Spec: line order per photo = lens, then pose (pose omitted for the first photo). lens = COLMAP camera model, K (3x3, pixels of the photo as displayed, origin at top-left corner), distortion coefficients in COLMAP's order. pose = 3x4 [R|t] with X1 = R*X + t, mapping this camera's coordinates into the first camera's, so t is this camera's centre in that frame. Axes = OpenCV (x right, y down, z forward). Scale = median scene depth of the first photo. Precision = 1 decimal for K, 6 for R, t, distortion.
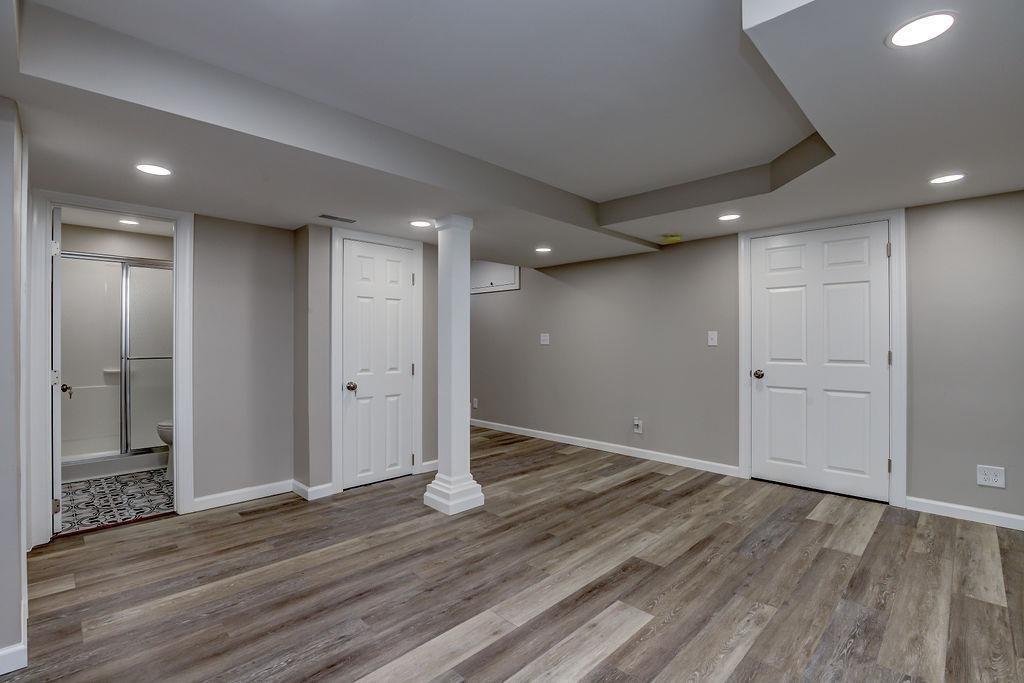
lens RADIAL K [[475.5, 0, 515.4], [0, 475.5, 339.3], [0, 0, 1]] dist [-0.031478, 0.002653]
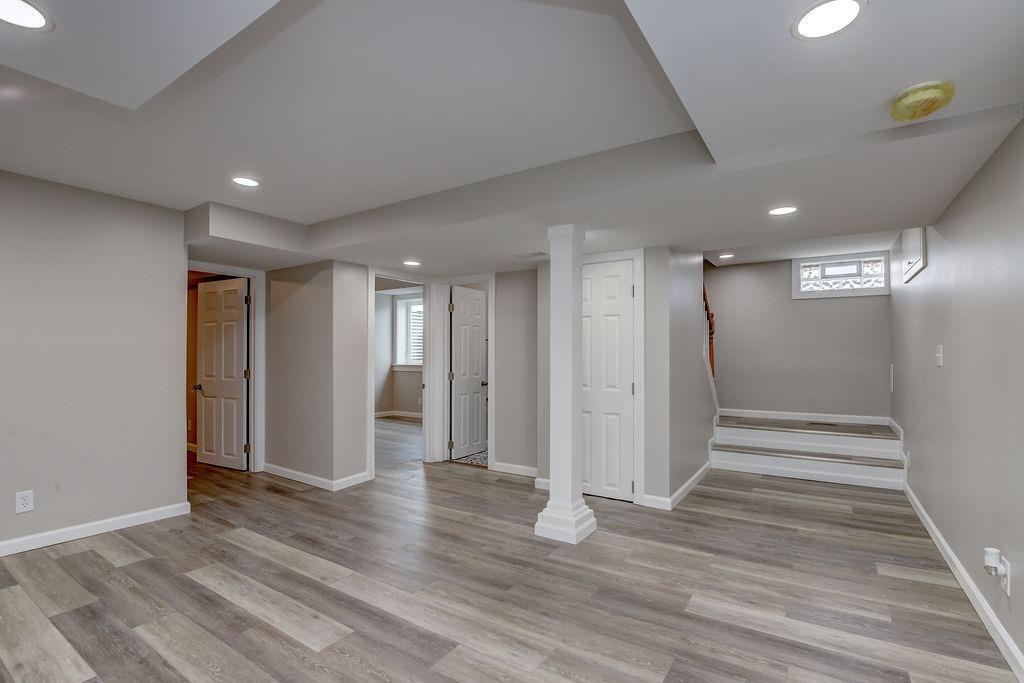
lens RADIAL K [[475.5, 0, 516.2], [0, 475.5, 346.9], [0, 0, 1]] dist [-0.031478, 0.002653]
pose [[0.193111, -0.016644, -0.981036, 0.815964], [0.001029, 0.999859, -0.016761, -0.002856], [0.981176, 0.002227, 0.193101, 0.758024]]
